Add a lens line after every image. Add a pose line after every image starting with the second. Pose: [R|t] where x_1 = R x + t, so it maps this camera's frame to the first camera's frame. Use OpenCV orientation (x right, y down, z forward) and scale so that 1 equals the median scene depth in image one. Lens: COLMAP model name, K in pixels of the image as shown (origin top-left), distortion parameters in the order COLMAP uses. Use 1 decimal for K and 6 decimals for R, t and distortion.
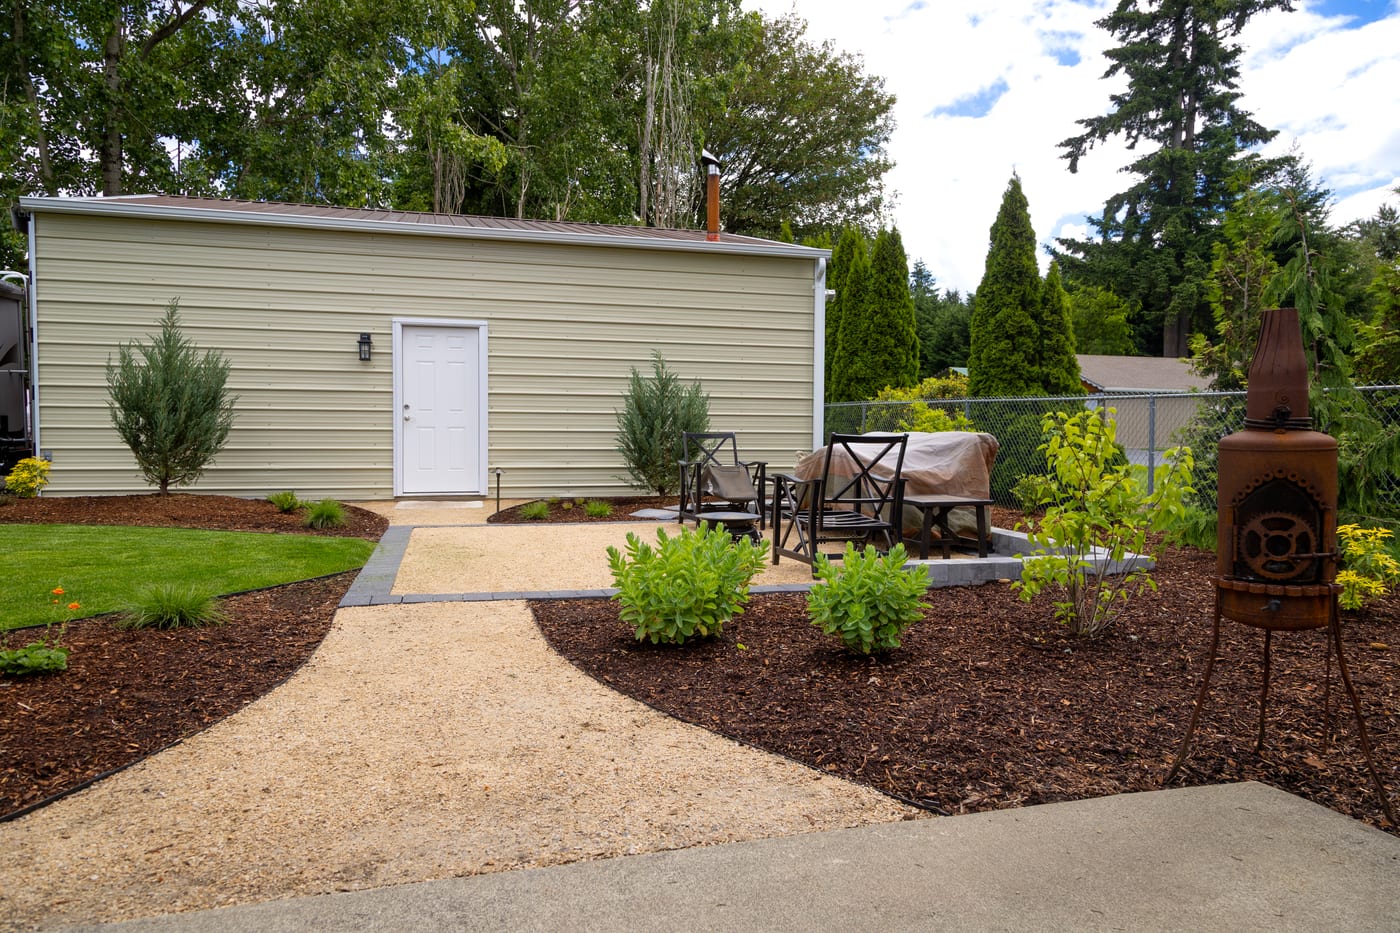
lens RADIAL K [[946.7, 0, 700.0], [0, 946.7, 466.5], [0, 0, 1]] dist [0.024263, -0.006182]
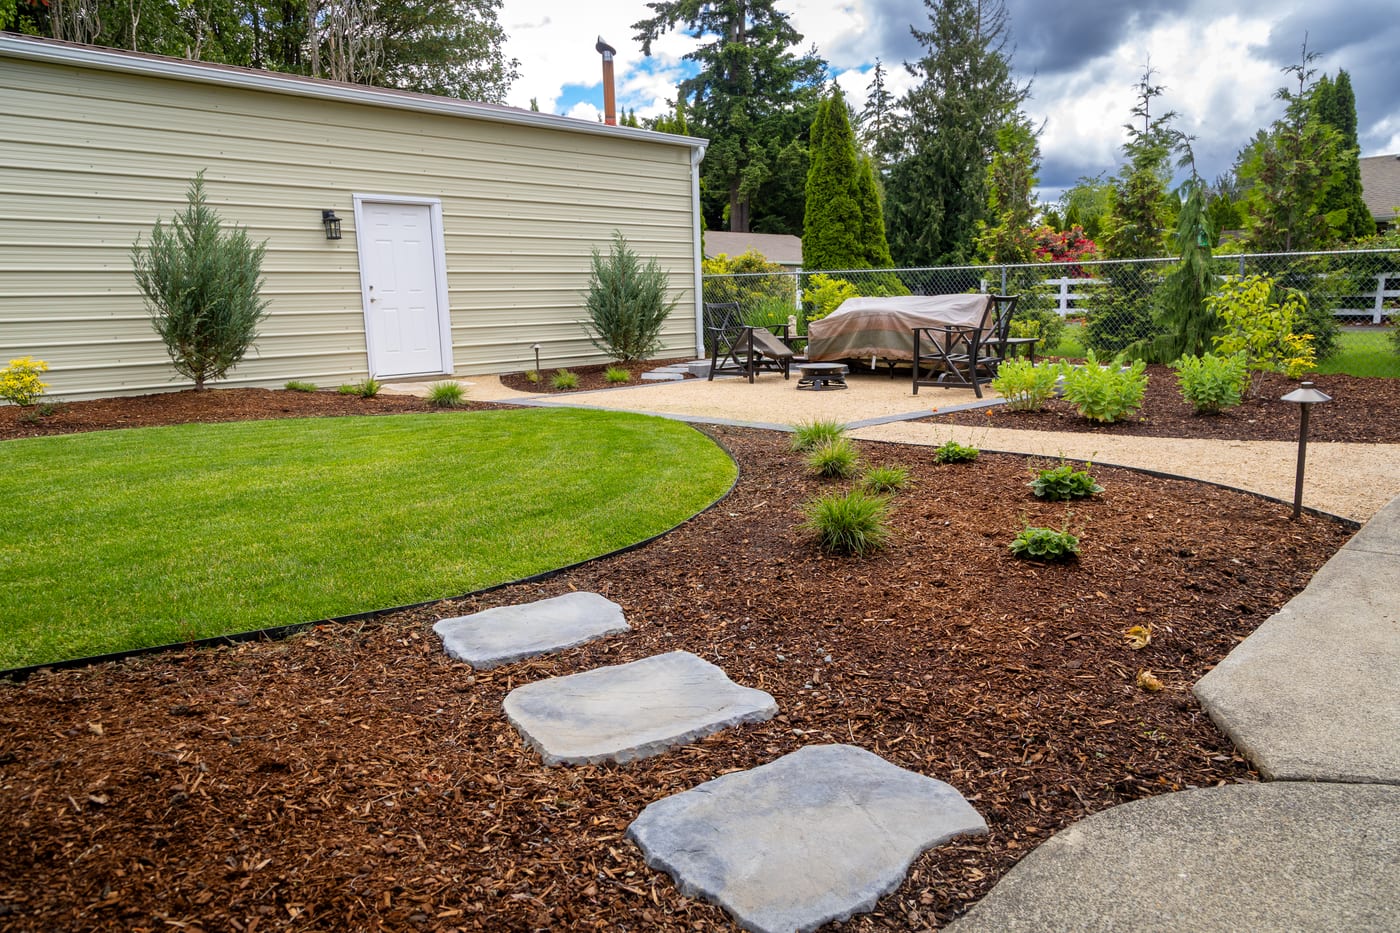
lens RADIAL K [[946.7, 0, 700.0], [0, 946.7, 466.5], [0, 0, 1]] dist [0.024263, -0.006182]
pose [[0.874199, -0.113438, 0.472131, -0.594638], [0.050773, 0.988353, 0.143458, -0.004967], [-0.482906, -0.101439, 0.869777, -0.040199]]
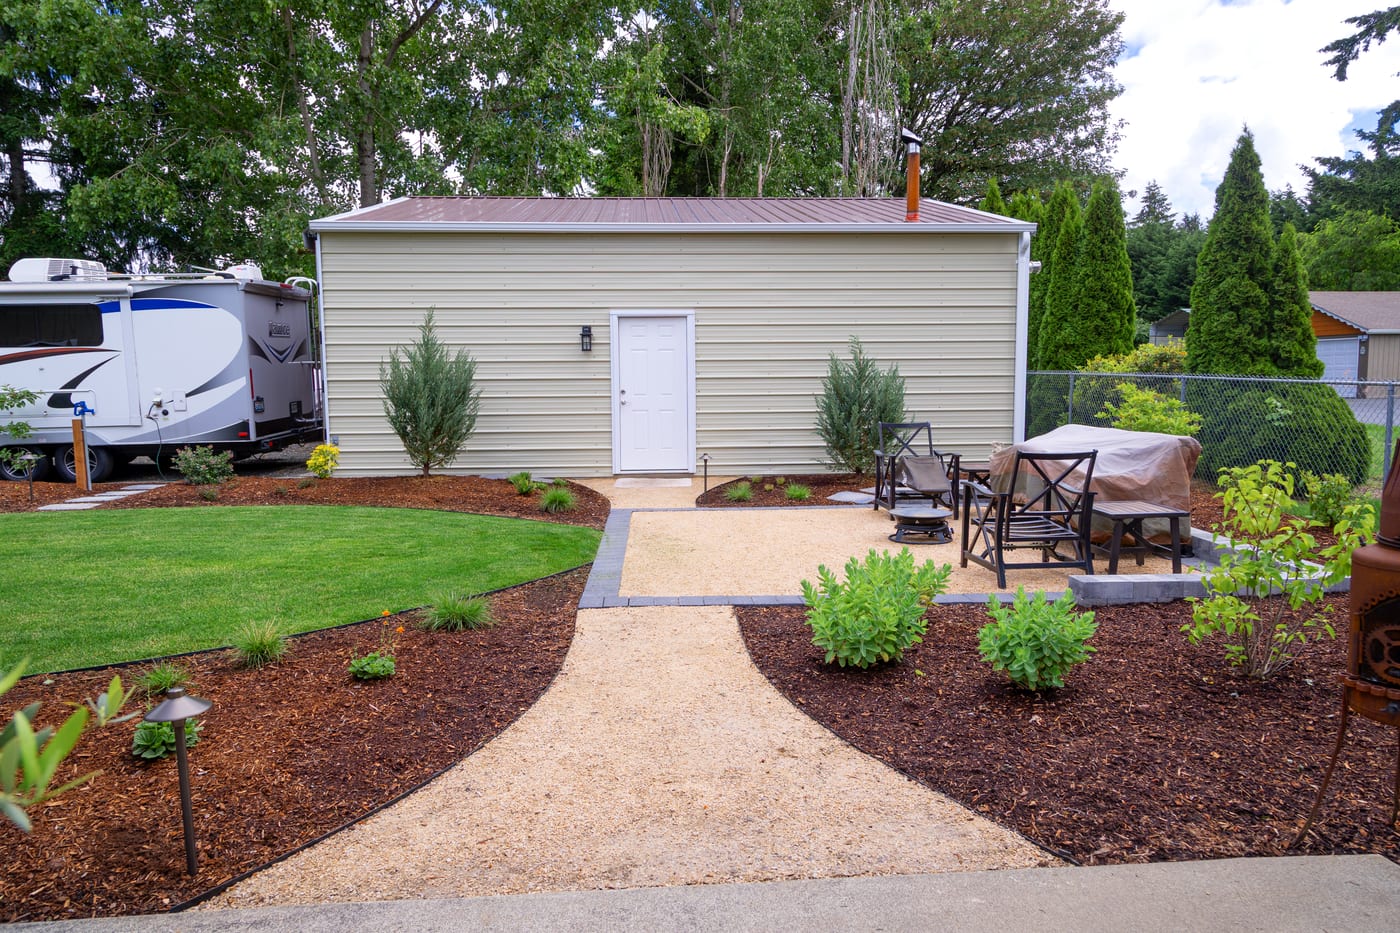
lens RADIAL K [[946.7, 0, 700.0], [0, 946.7, 466.5], [0, 0, 1]] dist [0.024263, -0.006182]
pose [[0.977441, 0.006314, -0.211114, 0.010176], [0.006706, 0.998121, 0.060899, -0.051683], [0.211102, -0.060941, 0.975563, -0.061330]]
